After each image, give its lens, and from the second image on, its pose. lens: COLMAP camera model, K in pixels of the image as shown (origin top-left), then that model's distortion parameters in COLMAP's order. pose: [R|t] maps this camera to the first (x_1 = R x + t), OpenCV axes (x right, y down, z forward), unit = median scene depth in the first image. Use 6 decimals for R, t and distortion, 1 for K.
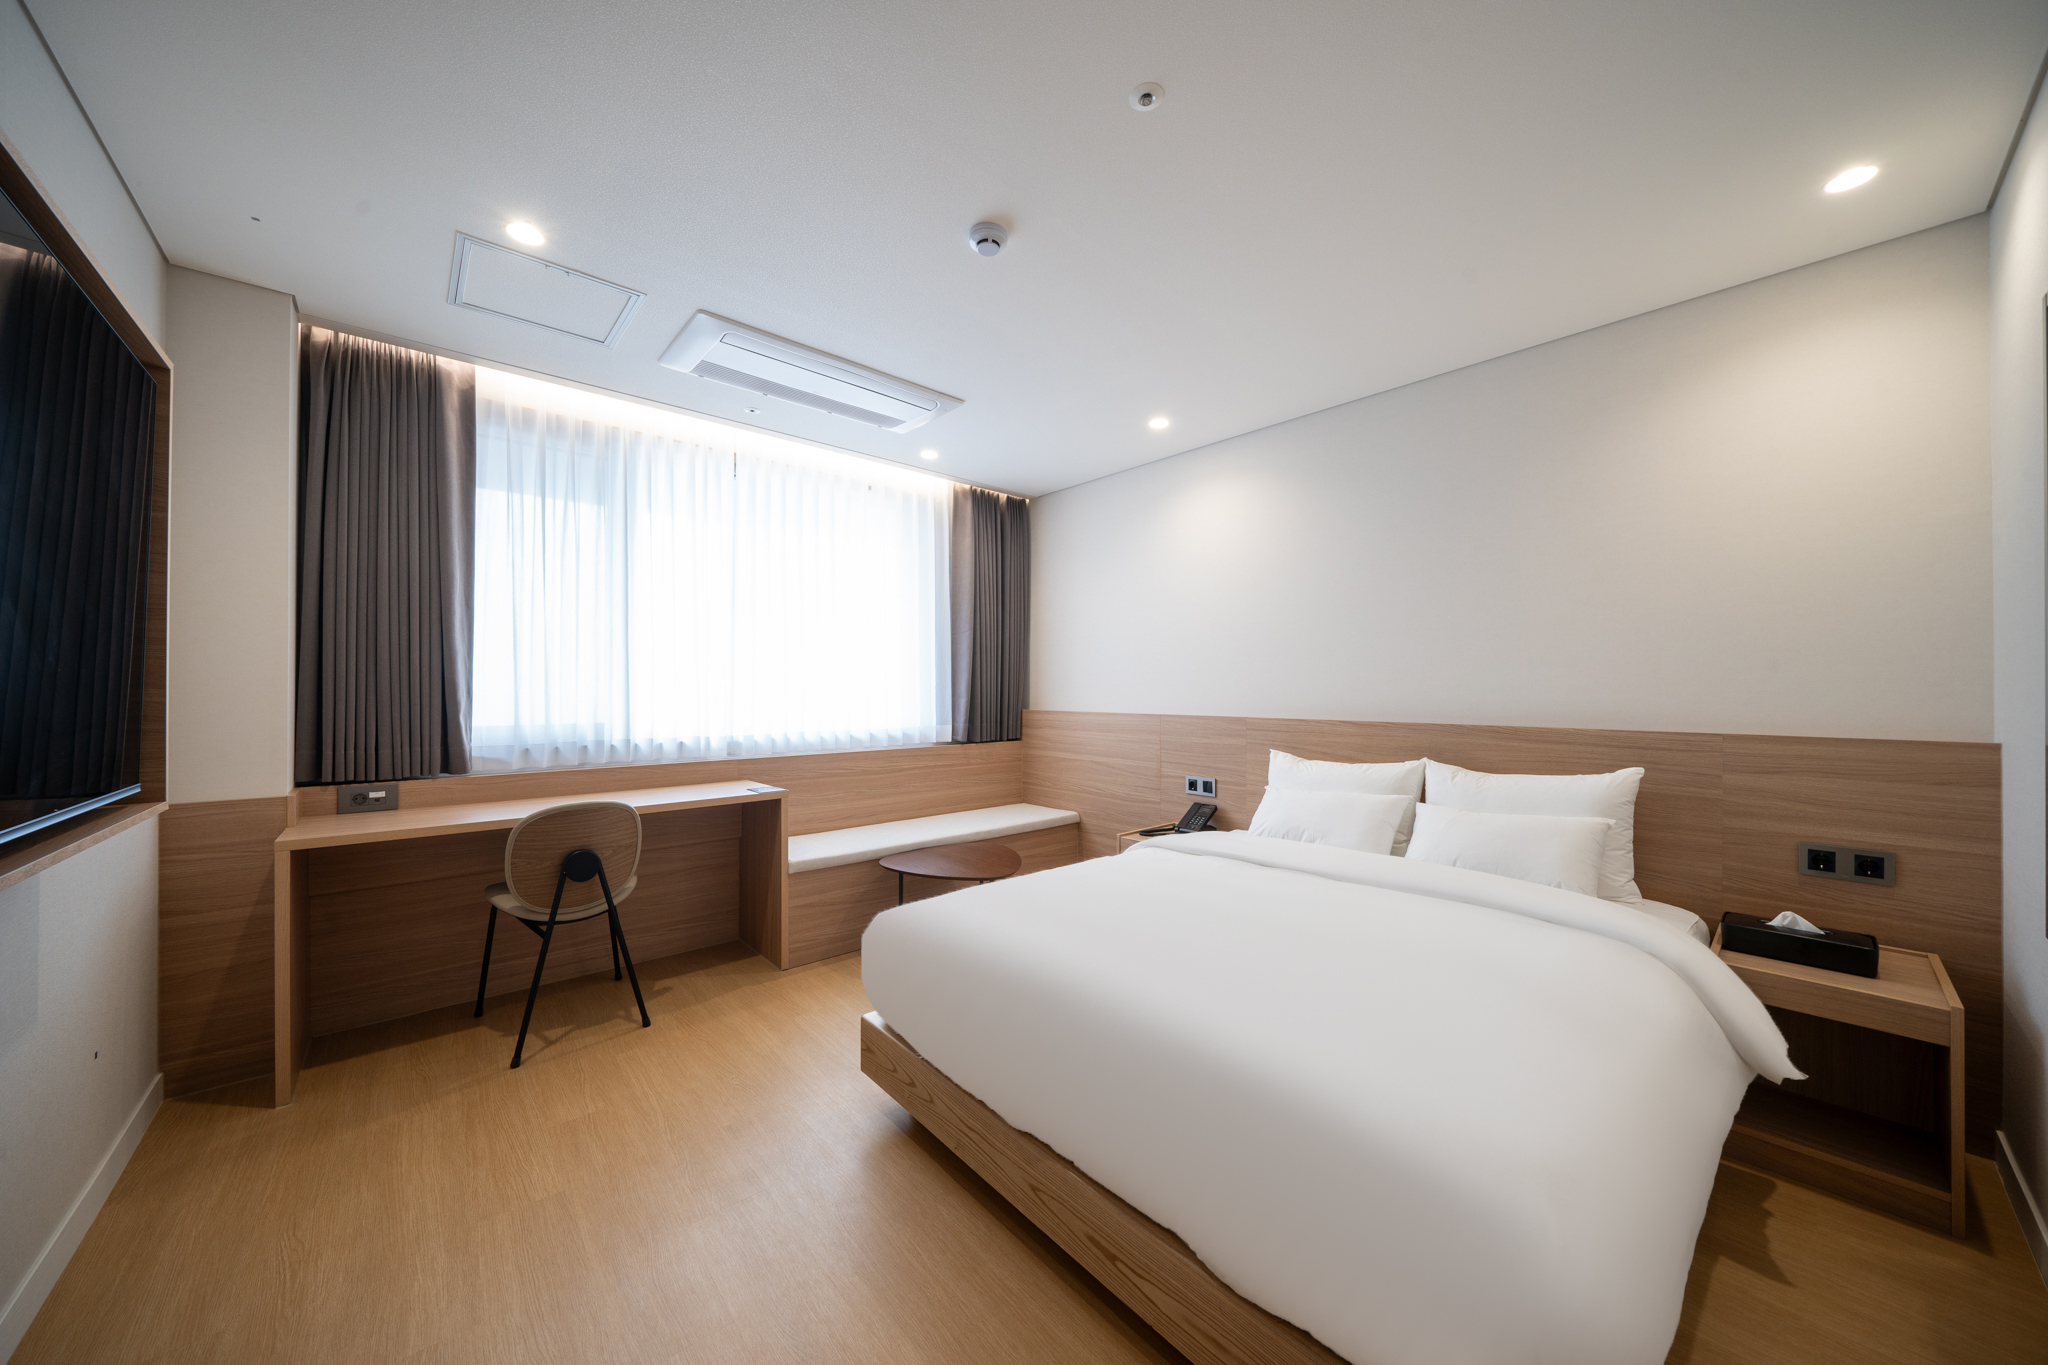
lens RADIAL K [[695.7, 0, 1028.5], [0, 695.7, 693.3], [0, 0, 1]] dist [-0.010015, 0.000650]
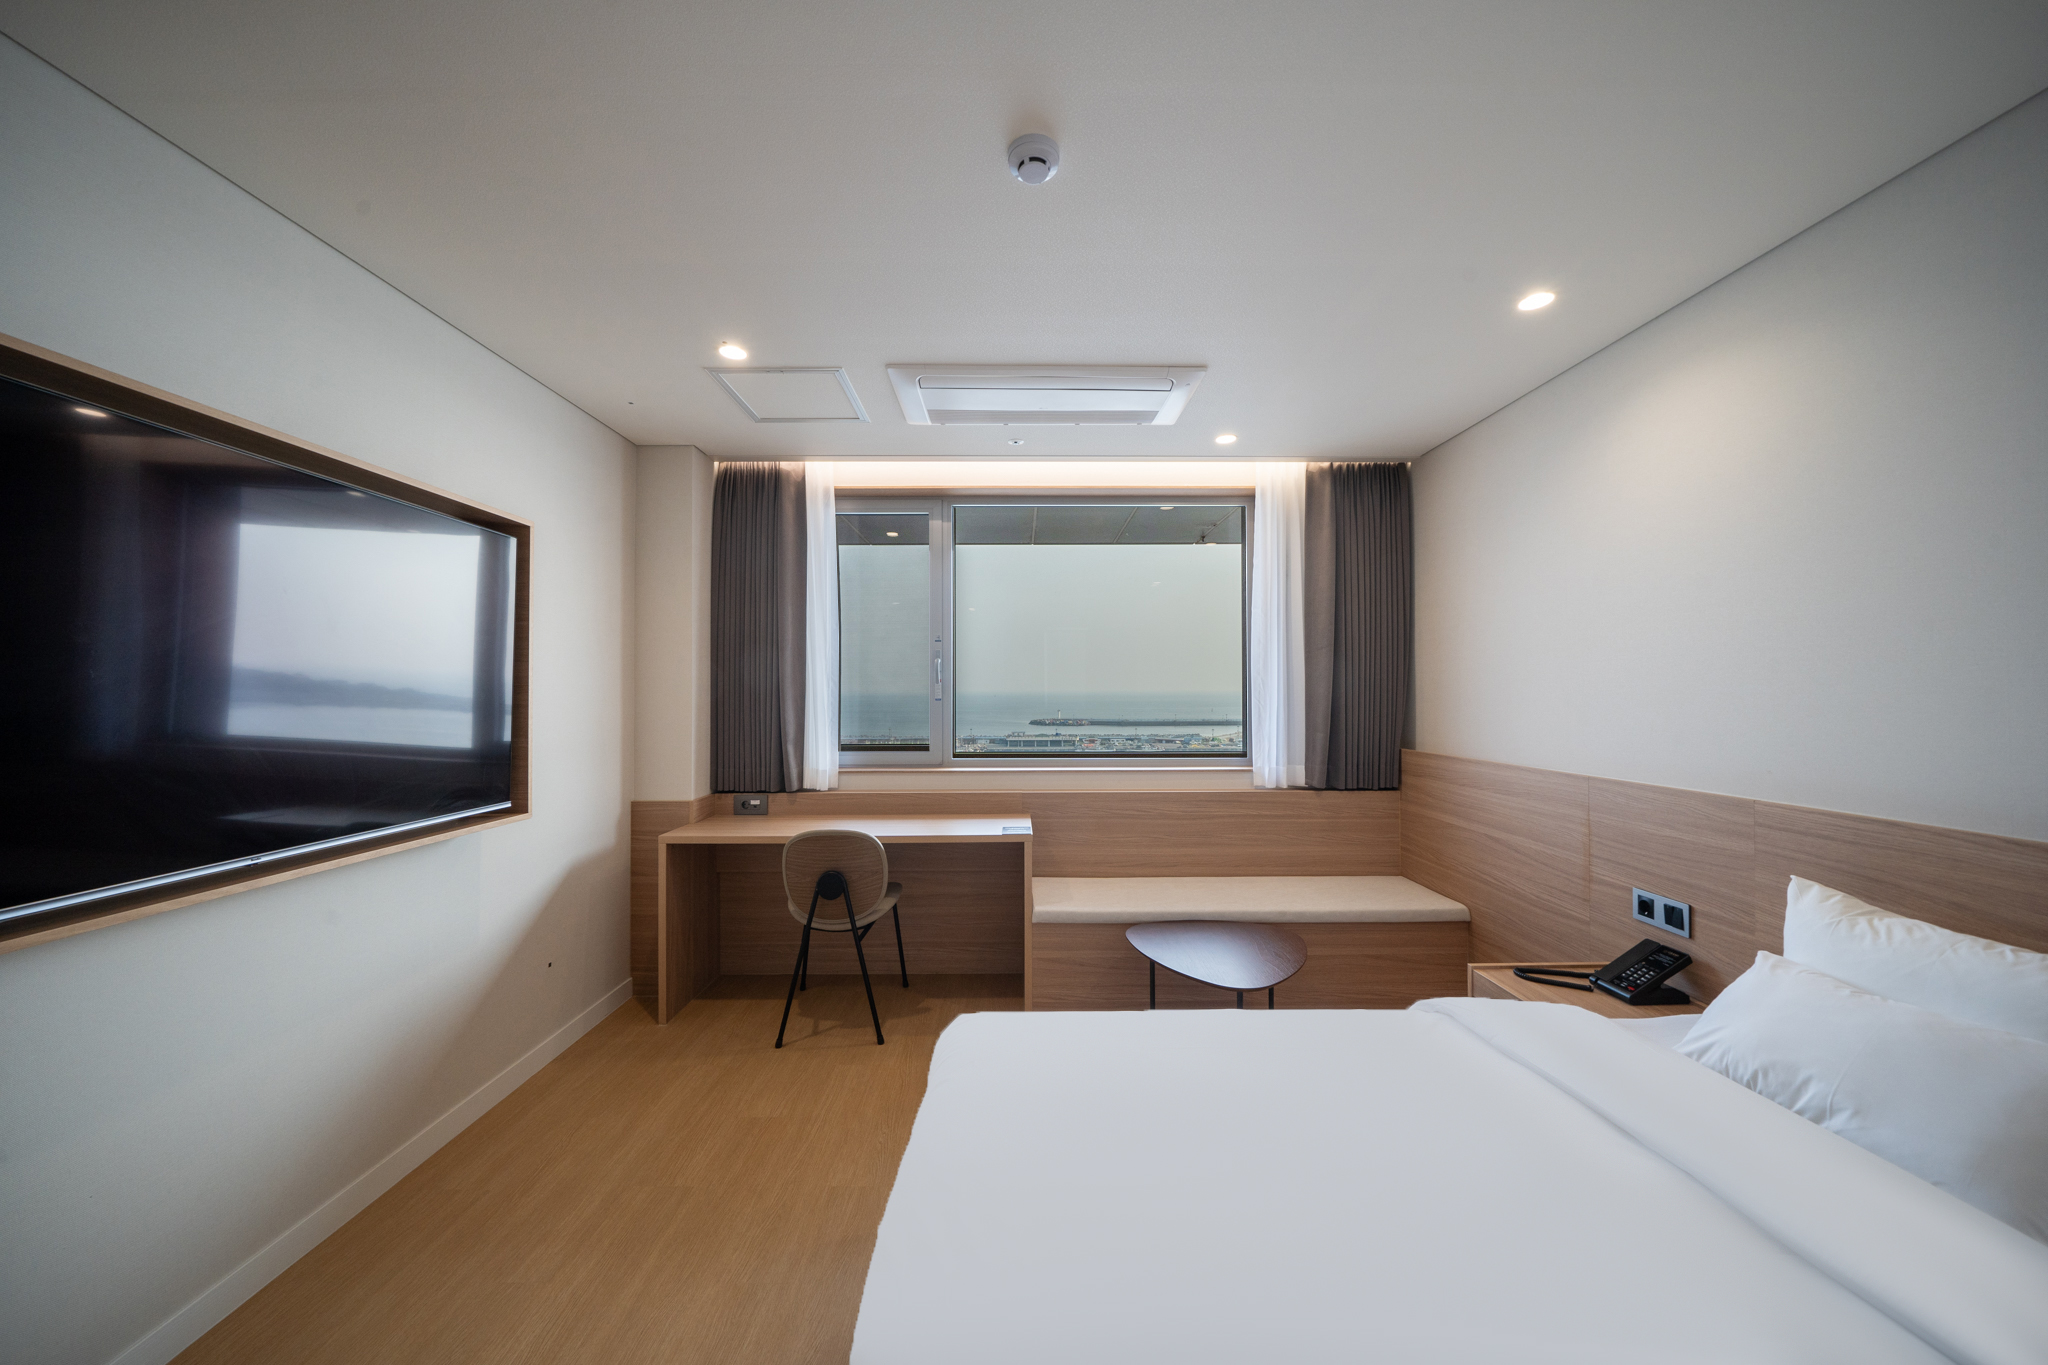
lens RADIAL K [[695.7, 0, 1031.7], [0, 695.7, 699.5], [0, 0, 1]] dist [-0.010015, 0.000650]
pose [[0.754803, 0.005877, -0.655925, 0.273218], [-0.003846, 0.999982, 0.004533, -0.048854], [0.655940, -0.000899, 0.754812, 0.284930]]
